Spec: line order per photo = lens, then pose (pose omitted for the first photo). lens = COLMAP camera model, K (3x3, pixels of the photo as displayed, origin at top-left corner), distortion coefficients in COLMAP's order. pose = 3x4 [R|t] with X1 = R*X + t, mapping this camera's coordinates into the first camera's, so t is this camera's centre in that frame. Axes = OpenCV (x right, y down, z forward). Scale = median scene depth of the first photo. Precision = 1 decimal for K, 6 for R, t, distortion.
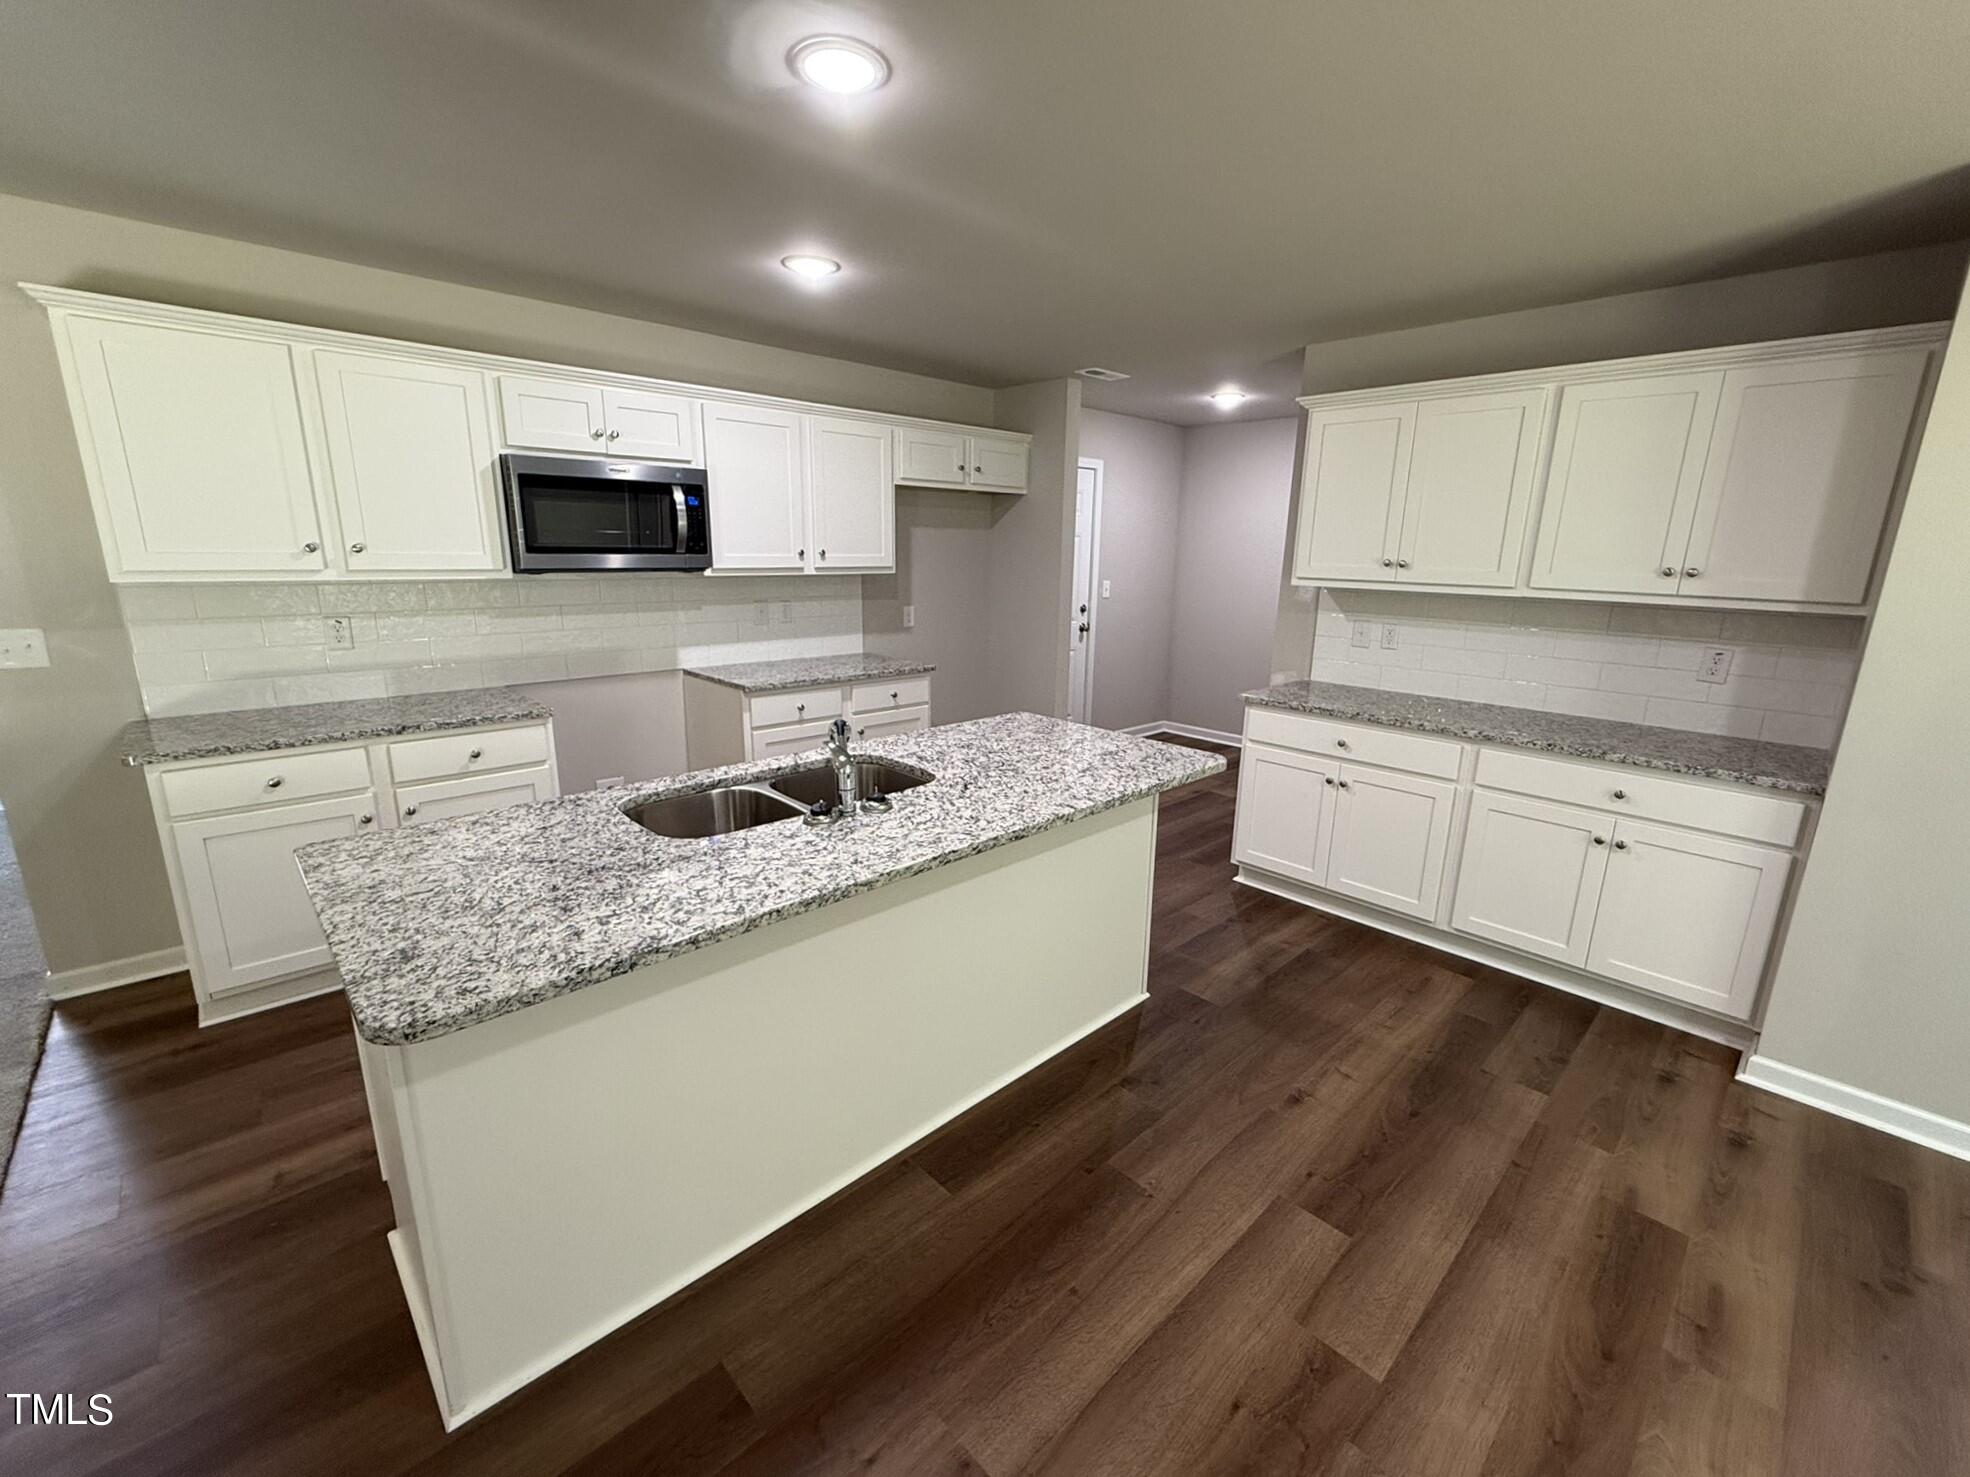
lens RADIAL K [[813.0, 0, 999.0], [0, 813.0, 741.7], [0, 0, 1]] dist [-0.000314, -0.000192]
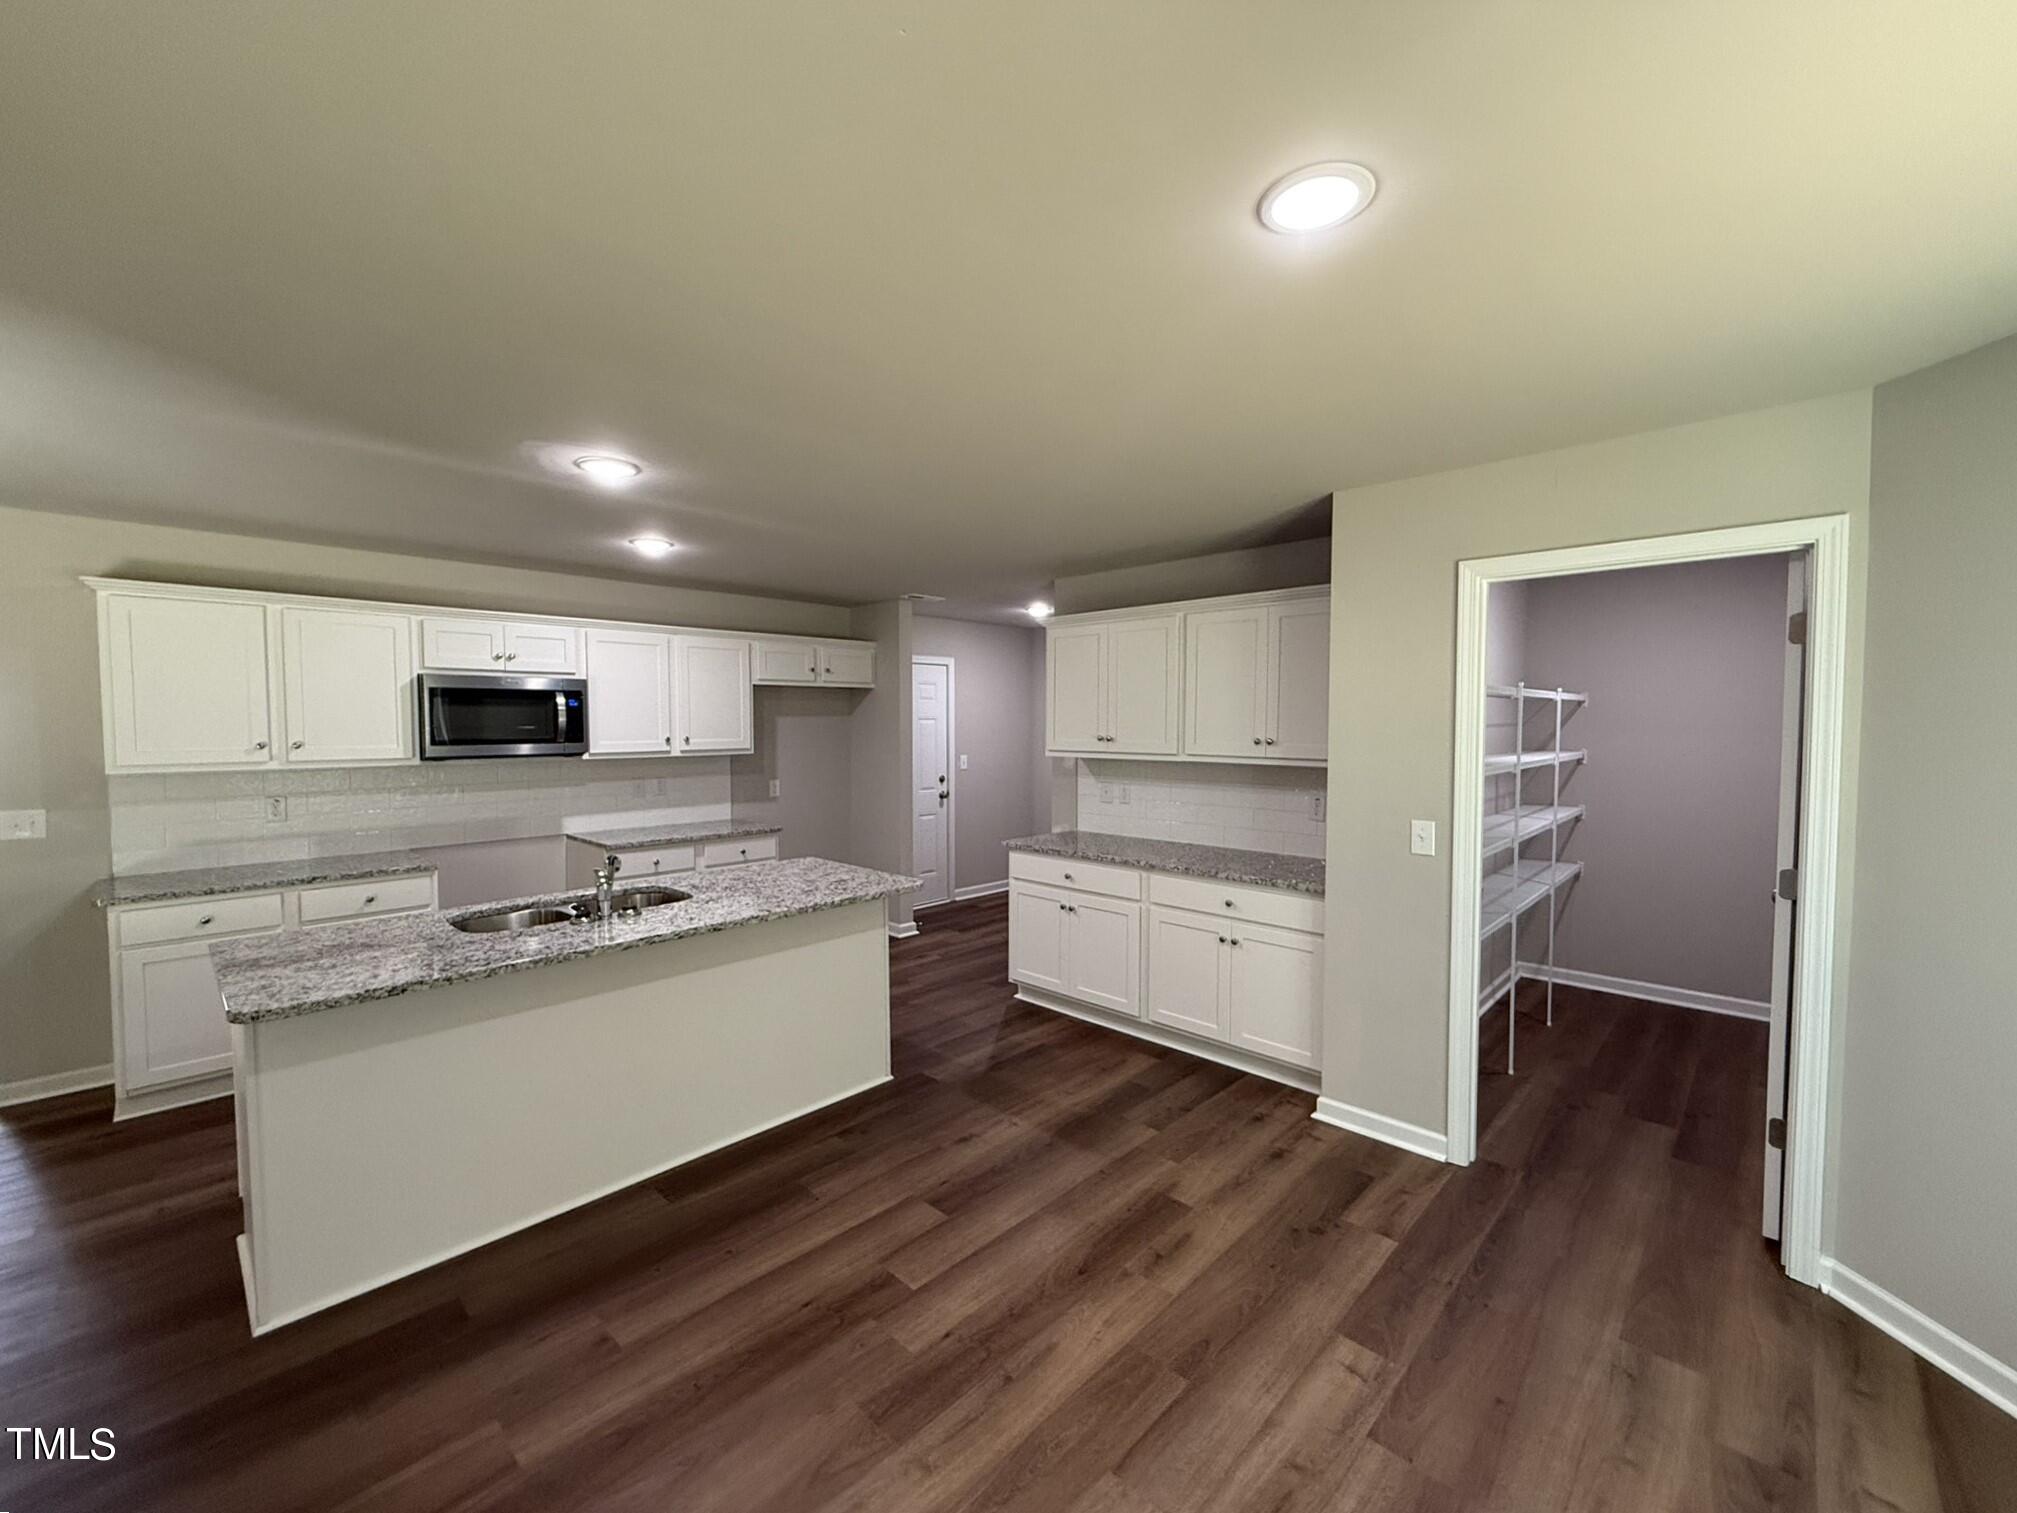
lens RADIAL K [[813.0, 0, 1002.7], [0, 813.0, 759.9], [0, 0, 1]] dist [-0.001545, 0.000225]
pose [[0.999249, -0.022460, 0.031568, 0.324442], [0.028033, 0.981584, -0.188965, 0.070254], [-0.026743, 0.189708, 0.981476, -0.335255]]
